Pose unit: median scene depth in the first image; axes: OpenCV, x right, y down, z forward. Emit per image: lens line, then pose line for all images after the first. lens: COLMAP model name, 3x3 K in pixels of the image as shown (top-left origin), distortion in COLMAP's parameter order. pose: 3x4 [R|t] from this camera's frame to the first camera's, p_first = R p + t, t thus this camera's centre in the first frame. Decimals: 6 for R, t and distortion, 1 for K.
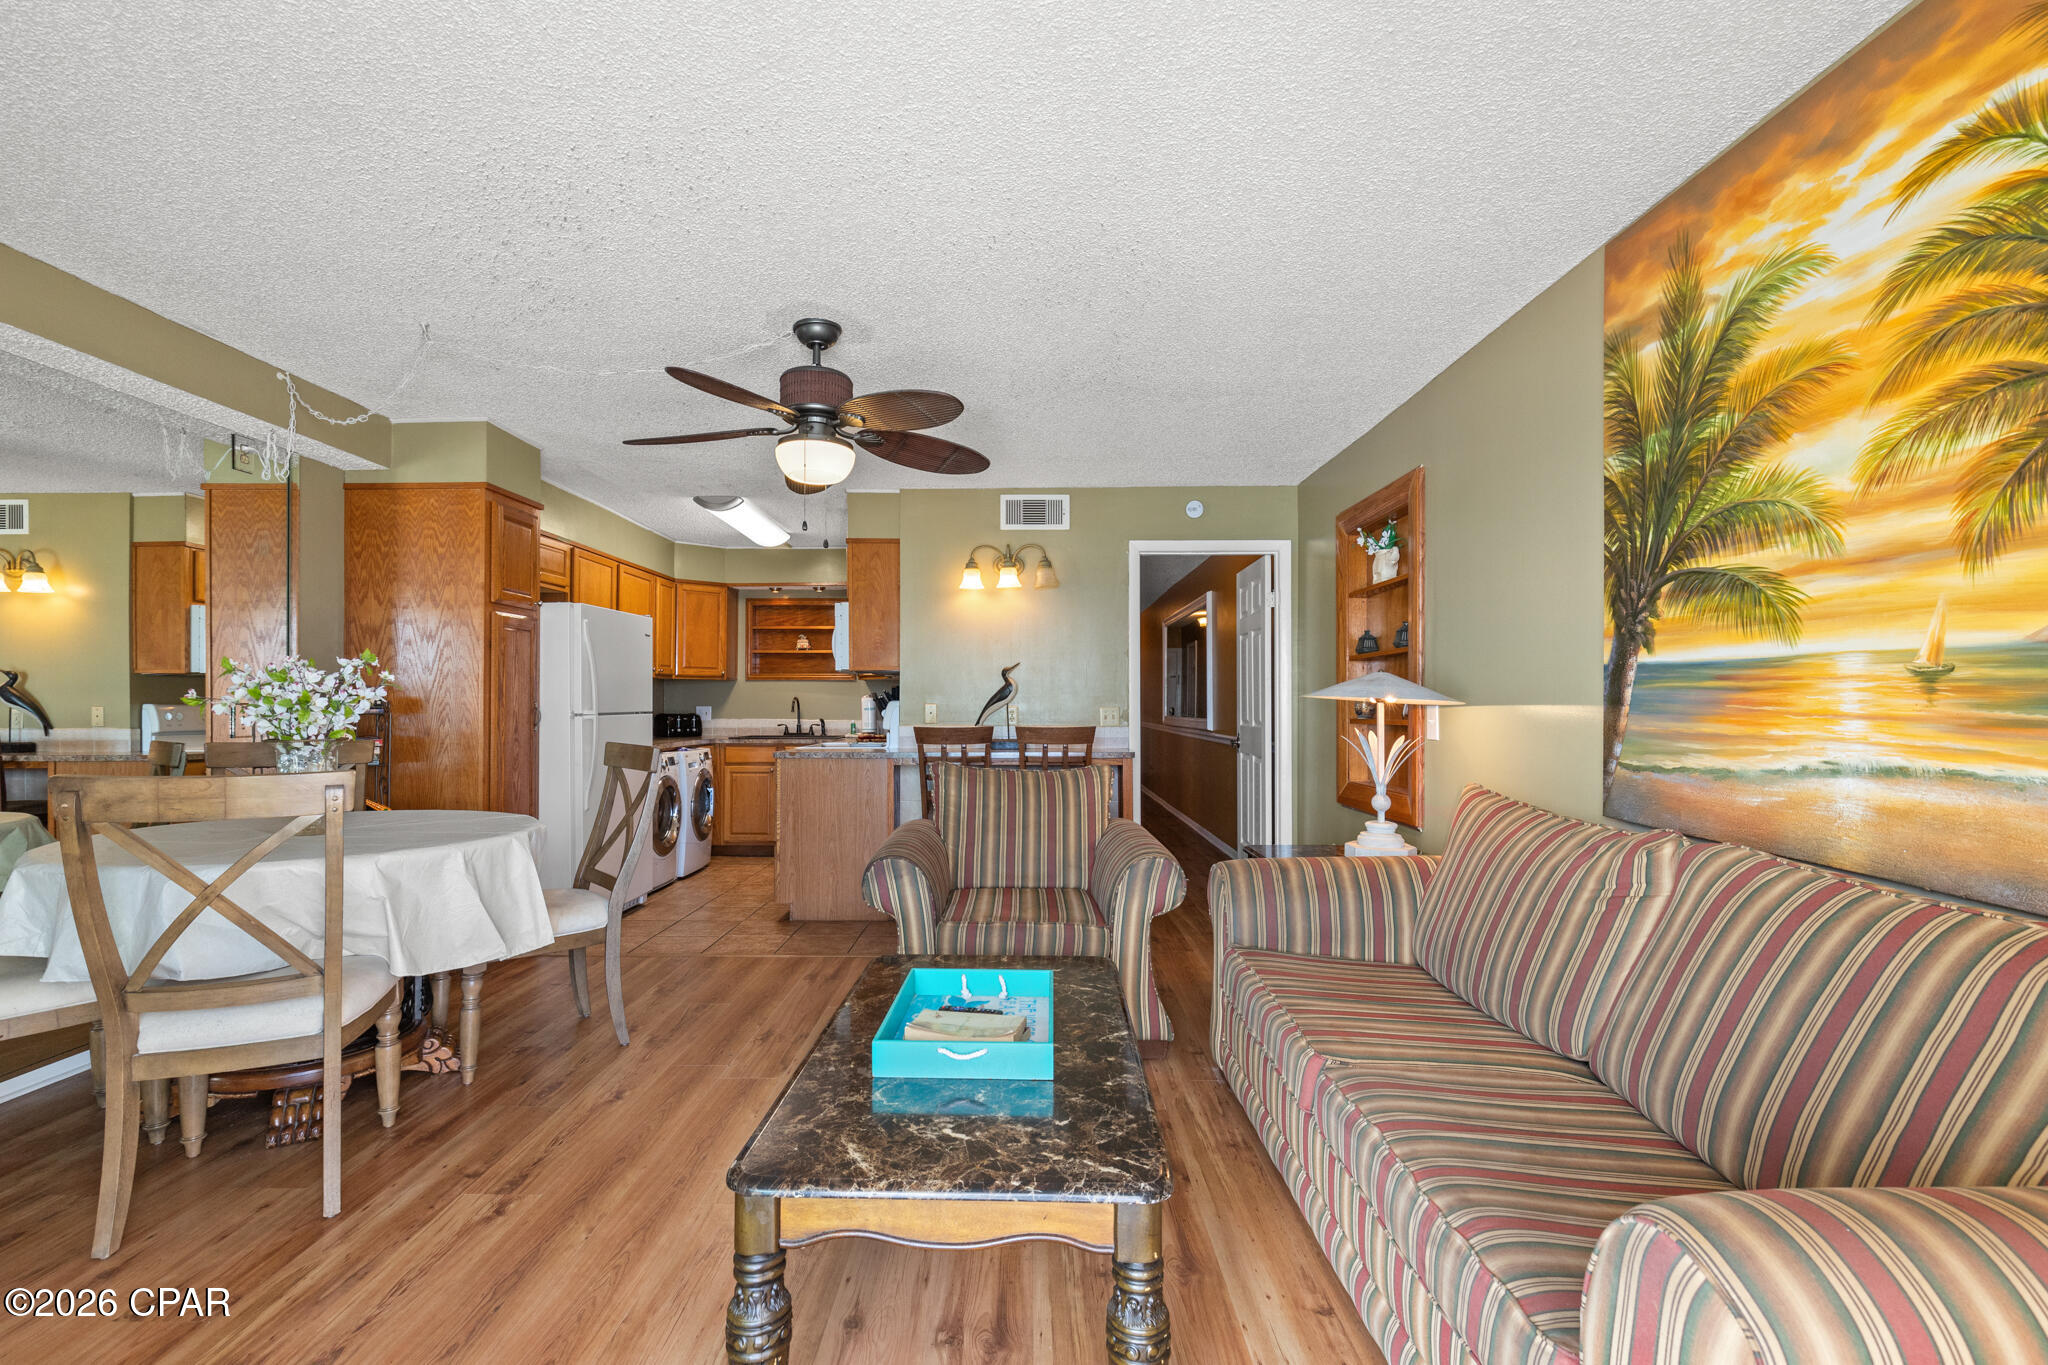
lens RADIAL K [[923.6, 0, 1012.4], [0, 923.6, 705.8], [0, 0, 1]] dist [0.001753, 0.000136]
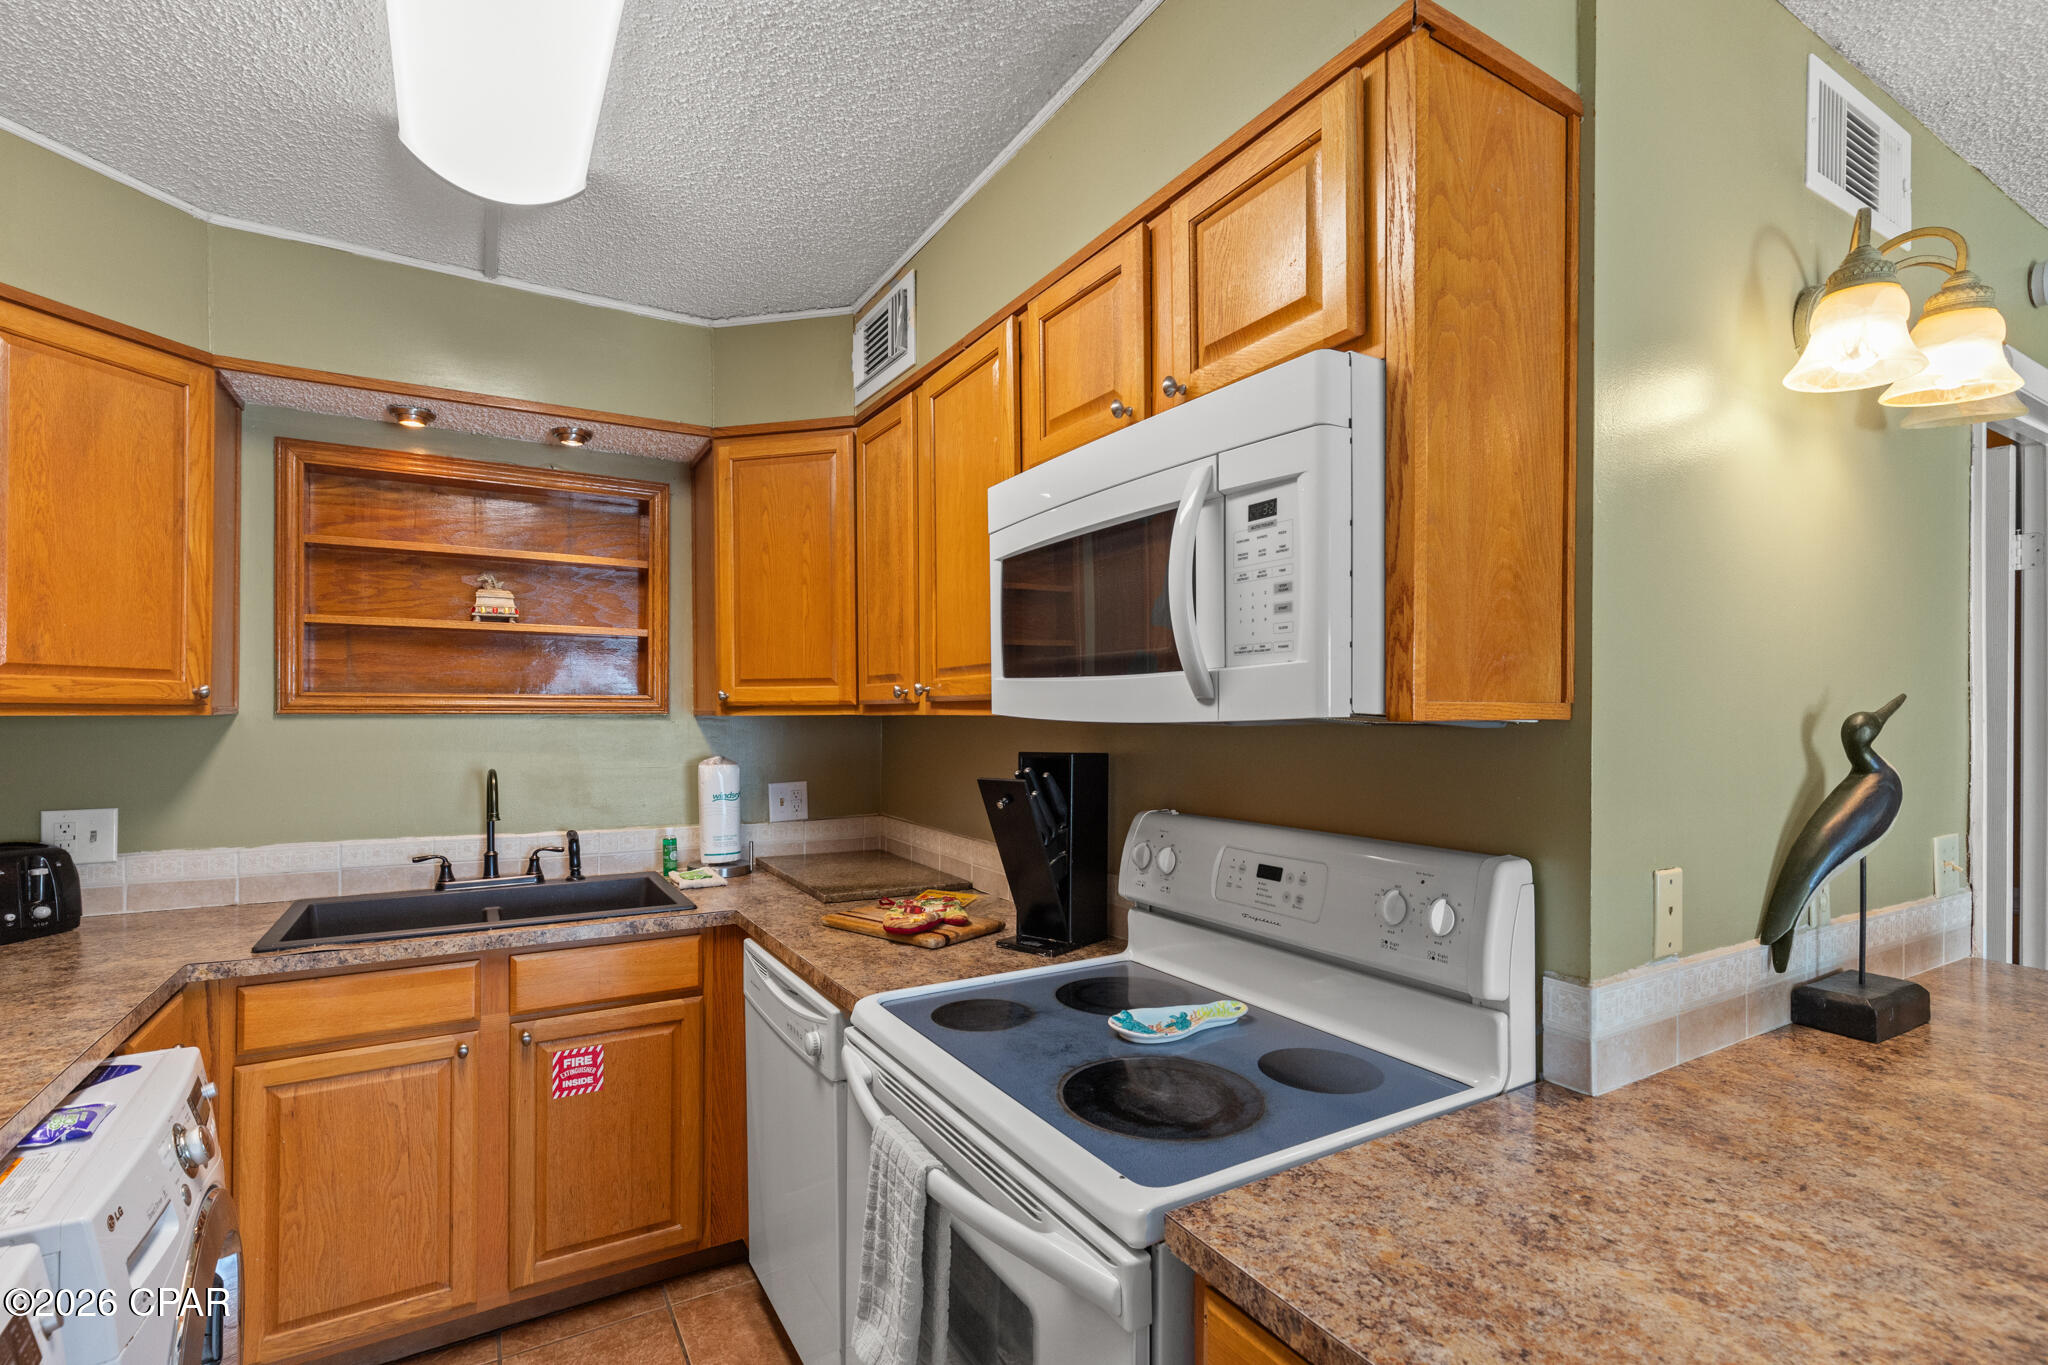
lens RADIAL K [[932.2, 0, 1017.6], [0, 932.2, 716.2], [0, 0, 1]] dist [0.005601, 0.000326]
pose [[0.854445, -0.004703, 0.519521, -0.561248], [0.002309, 0.999984, 0.005255, -0.064930], [-0.519537, -0.003290, 0.854442, 1.444063]]
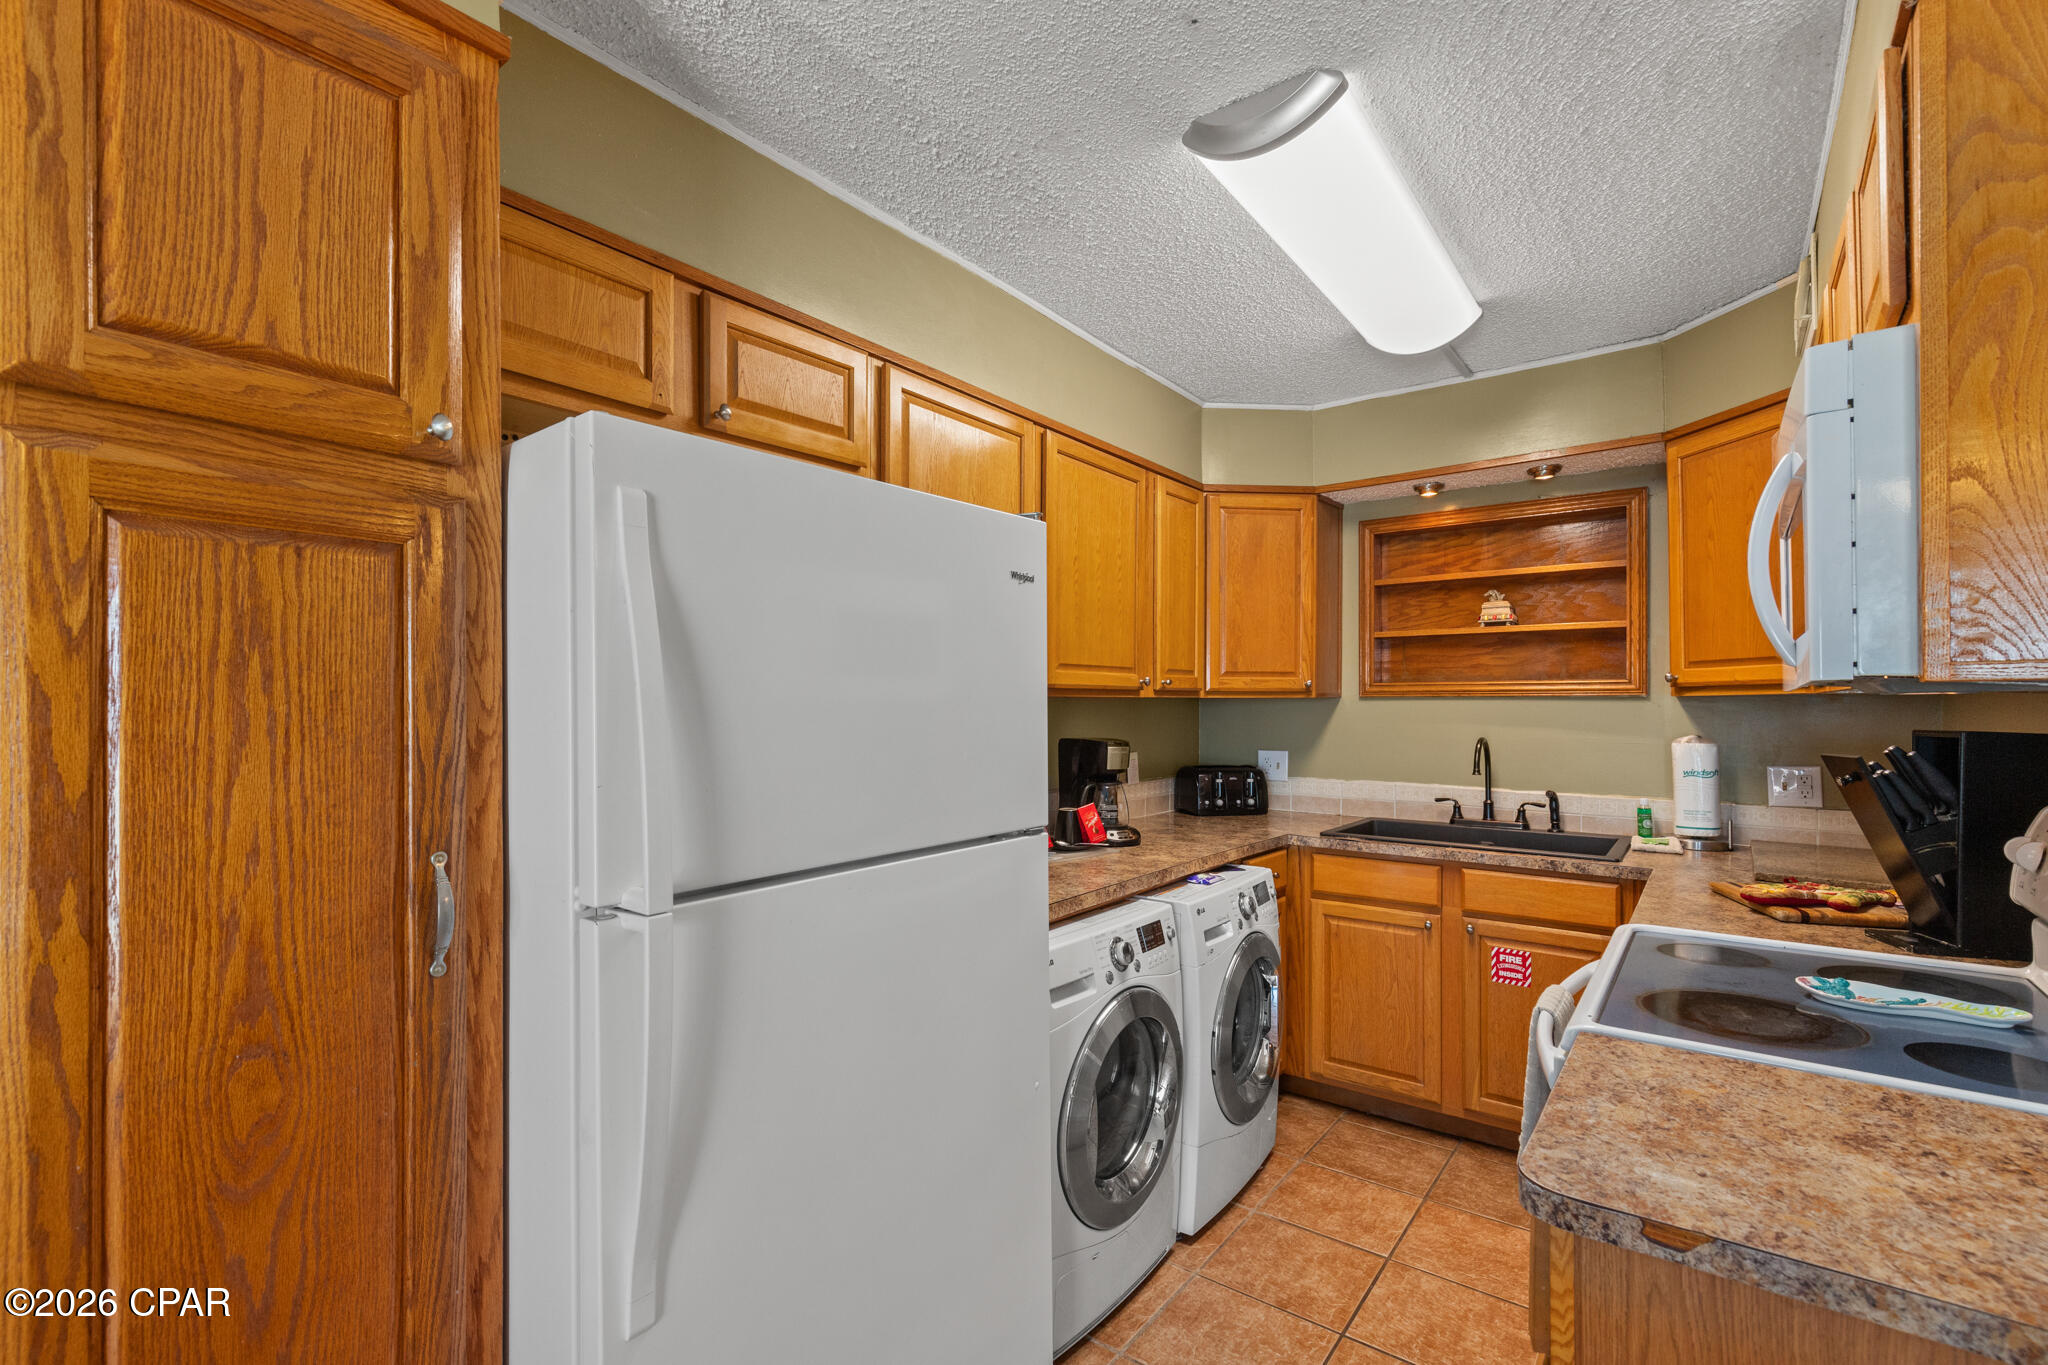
lens RADIAL K [[923.6, 0, 1012.4], [0, 923.6, 705.8], [0, 0, 1]] dist [0.001753, 0.000136]
pose [[0.802008, -0.004829, -0.597294, -0.351568], [0.004661, 0.999987, -0.001825, -0.054227], [0.597295, -0.001321, 0.802020, 1.215265]]
